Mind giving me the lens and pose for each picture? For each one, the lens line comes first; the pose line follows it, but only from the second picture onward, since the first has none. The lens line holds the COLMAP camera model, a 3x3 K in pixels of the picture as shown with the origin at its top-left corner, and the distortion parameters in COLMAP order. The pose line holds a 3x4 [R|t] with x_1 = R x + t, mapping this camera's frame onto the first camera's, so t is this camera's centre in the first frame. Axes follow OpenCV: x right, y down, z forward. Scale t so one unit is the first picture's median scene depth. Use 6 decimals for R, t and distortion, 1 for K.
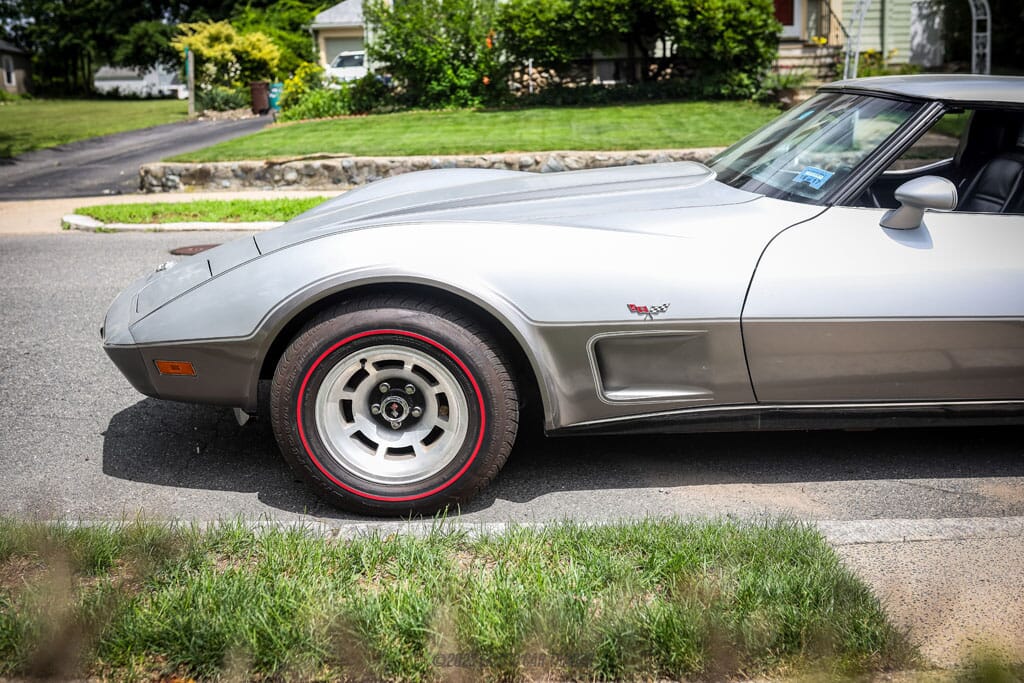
lens RADIAL K [[1032.6, 0, 512.0], [0, 1032.6, 341.5], [0, 0, 1]] dist [-0.029649, -0.034192]
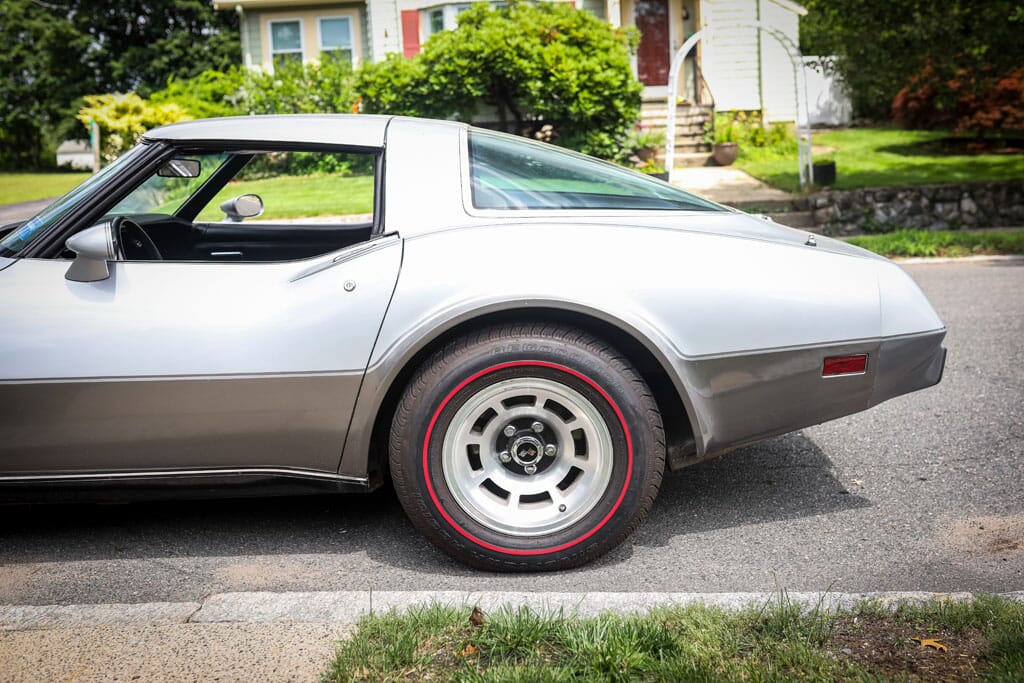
lens RADIAL K [[1032.6, 0, 512.0], [0, 1032.6, 341.5], [0, 0, 1]] dist [-0.029649, -0.034192]
pose [[0.999811, -0.018748, 0.005100, 0.125665], [0.019031, 0.997855, -0.062643, 0.001255], [-0.003915, 0.062729, 0.998023, 0.015330]]
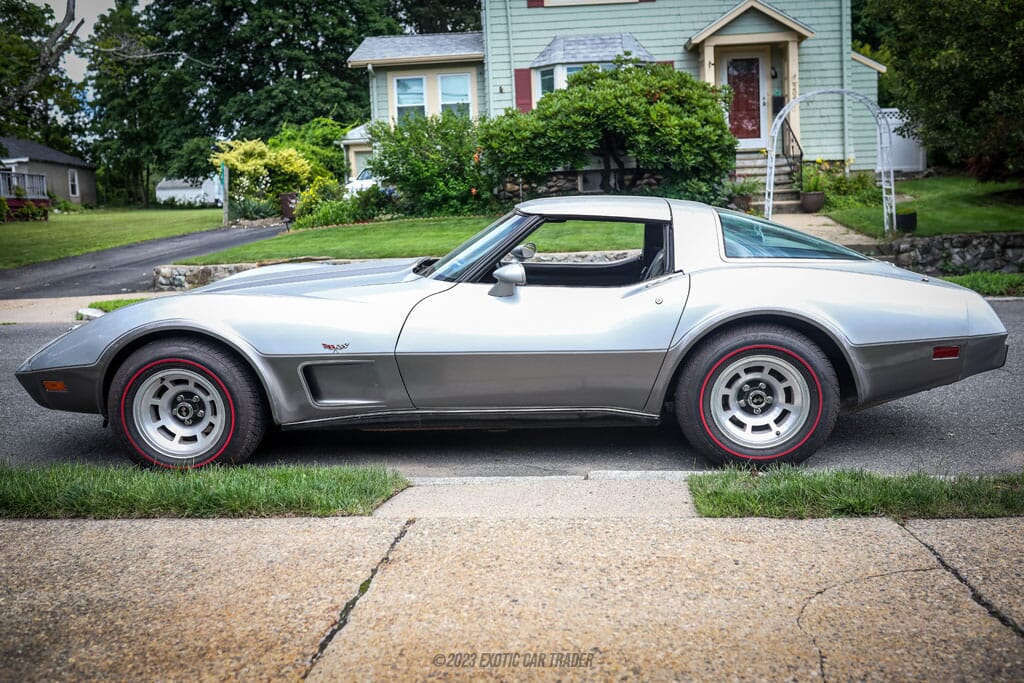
lens RADIAL K [[1032.7, 0, 512.0], [0, 1032.7, 341.5], [0, 0, 1]] dist [-0.044318, -0.007473]
pose [[0.998459, -0.002562, -0.055443, 0.080928], [-0.002919, 0.995128, -0.098546, 0.019201], [0.055425, 0.098556, 0.993587, -0.094306]]
